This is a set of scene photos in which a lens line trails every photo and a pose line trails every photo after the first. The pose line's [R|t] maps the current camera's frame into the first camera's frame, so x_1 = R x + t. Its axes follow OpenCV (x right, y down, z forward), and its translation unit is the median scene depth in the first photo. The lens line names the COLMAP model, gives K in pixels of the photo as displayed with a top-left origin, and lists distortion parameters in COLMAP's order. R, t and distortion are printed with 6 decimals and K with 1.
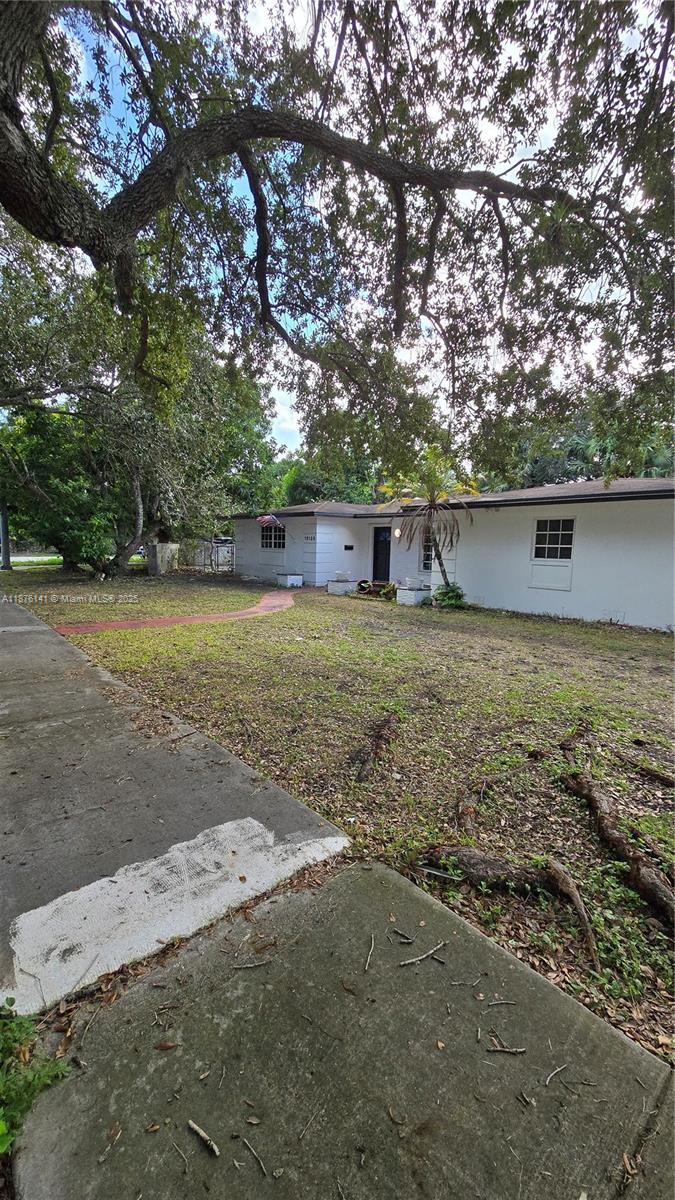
lens RADIAL K [[493.4, 0, 334.0], [0, 493.4, 605.5], [0, 0, 1]] dist [-0.002578, 0.002706]
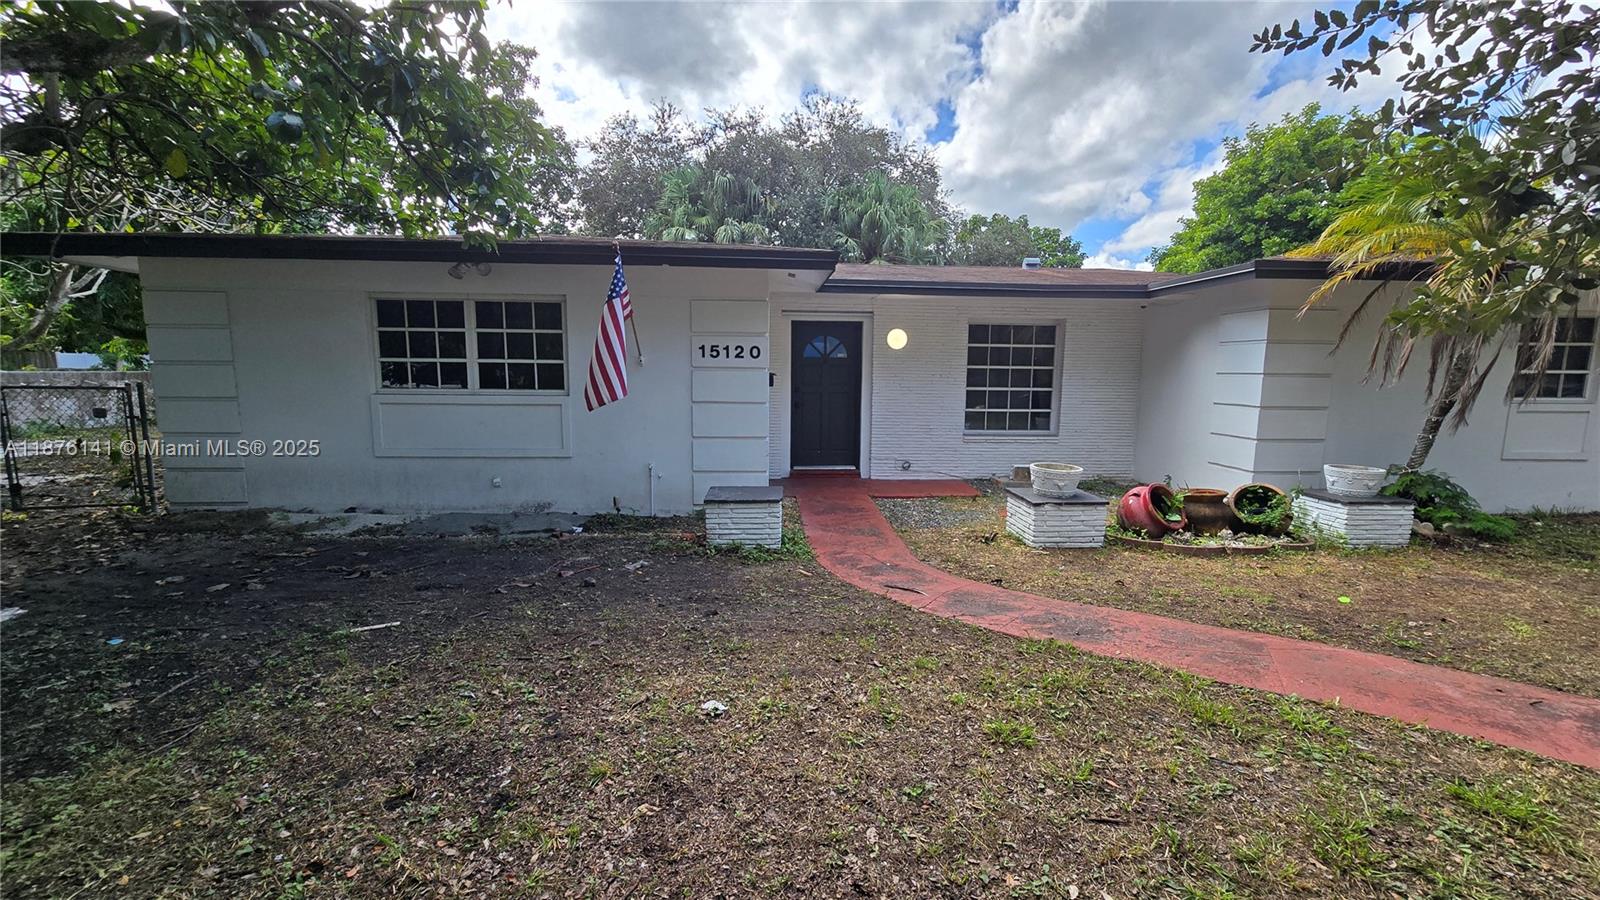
lens RADIAL K [[657.9, 0, 805.7], [0, 657.9, 456.3], [0, 0, 1]] dist [-0.002578, 0.002706]
pose [[0.592668, -0.118570, 0.796672, -0.340286], [0.103501, 0.992116, 0.070661, -0.103905], [-0.798769, 0.040578, 0.600267, 0.781373]]
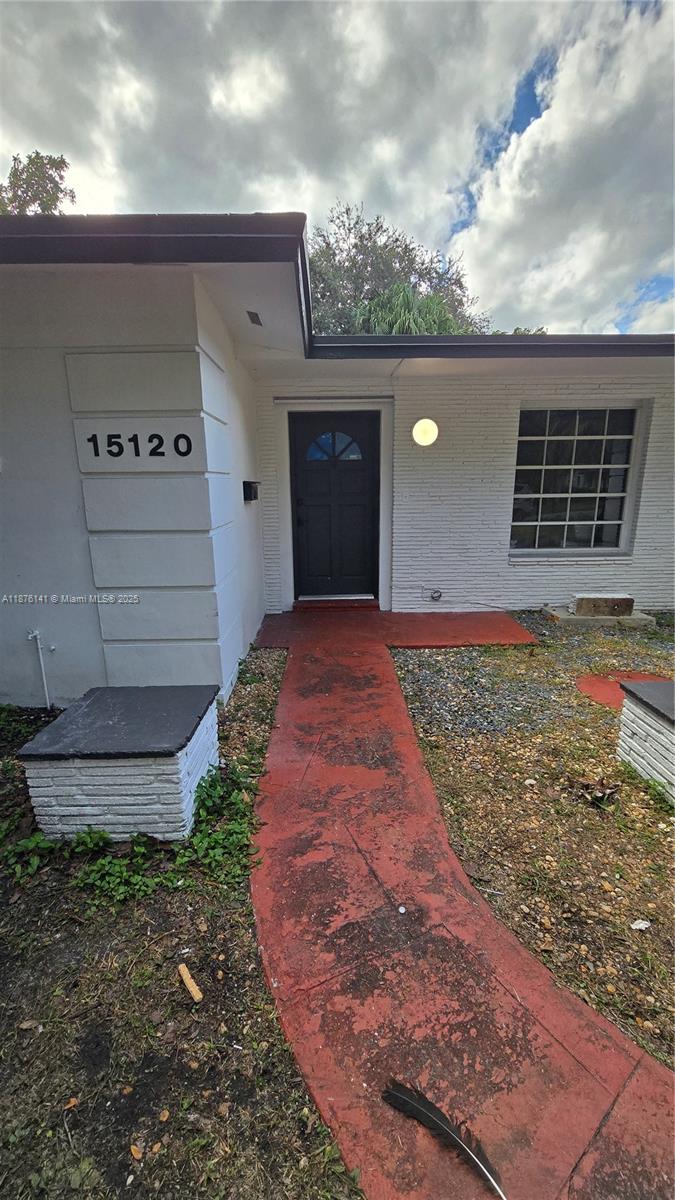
lens RADIAL K [[493.4, 0, 330.1], [0, 493.4, 600.8], [0, 0, 1]] dist [-0.002578, 0.002706]
pose [[0.630728, -0.211193, 0.746712, -0.148637], [0.121909, 0.977272, 0.173429, -0.111059], [-0.766368, -0.018355, 0.642140, 0.884970]]
